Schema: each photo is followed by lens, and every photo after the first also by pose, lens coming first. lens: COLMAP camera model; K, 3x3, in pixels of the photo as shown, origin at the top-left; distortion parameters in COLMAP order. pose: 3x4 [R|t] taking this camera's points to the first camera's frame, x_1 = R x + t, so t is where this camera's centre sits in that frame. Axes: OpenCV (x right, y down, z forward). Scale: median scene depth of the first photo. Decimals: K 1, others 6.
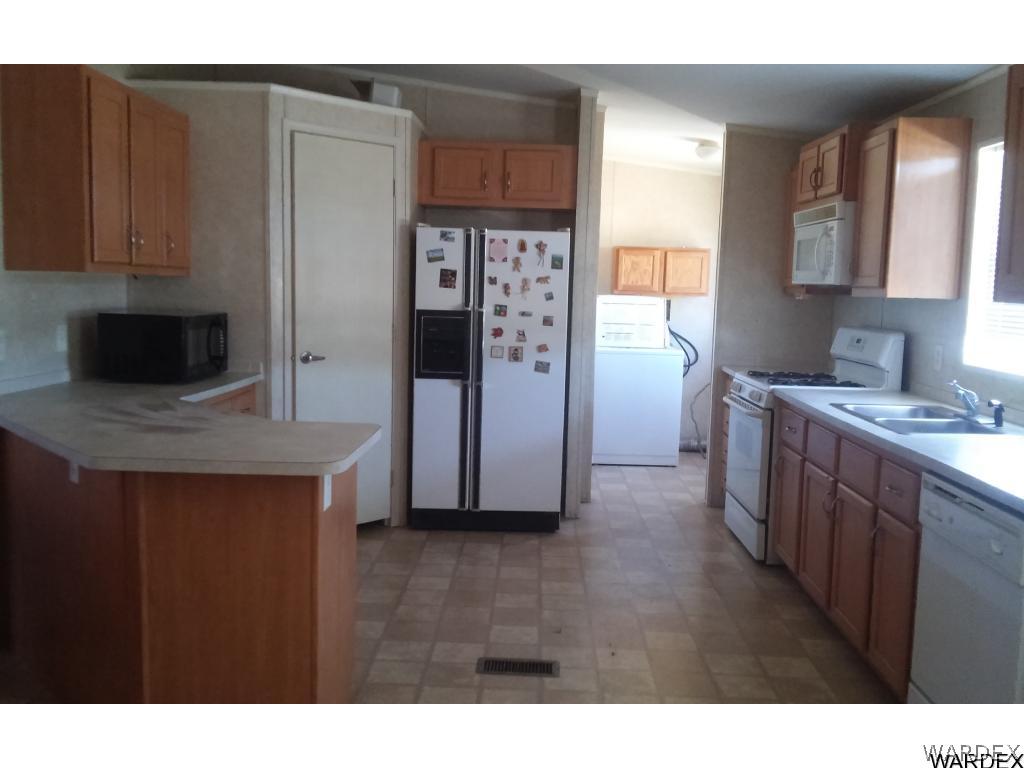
lens RADIAL K [[889.4, 0, 512.0], [0, 889.4, 384.0], [0, 0, 1]] dist [0.012297, 0.000160]
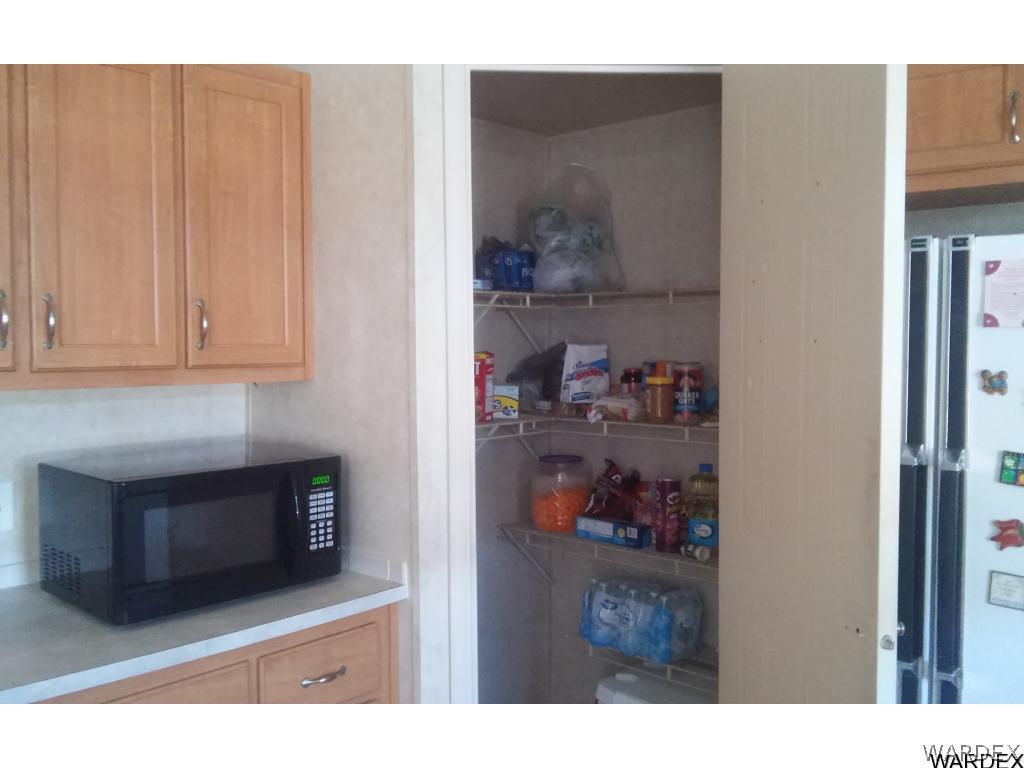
lens RADIAL K [[889.4, 0, 512.0], [0, 889.4, 384.0], [0, 0, 1]] dist [0.012297, 0.000160]
pose [[0.757336, 0.001964, -0.653022, 0.063624], [-0.049411, 0.997301, -0.054304, -0.088768], [0.651153, 0.073393, 0.755389, 0.627990]]
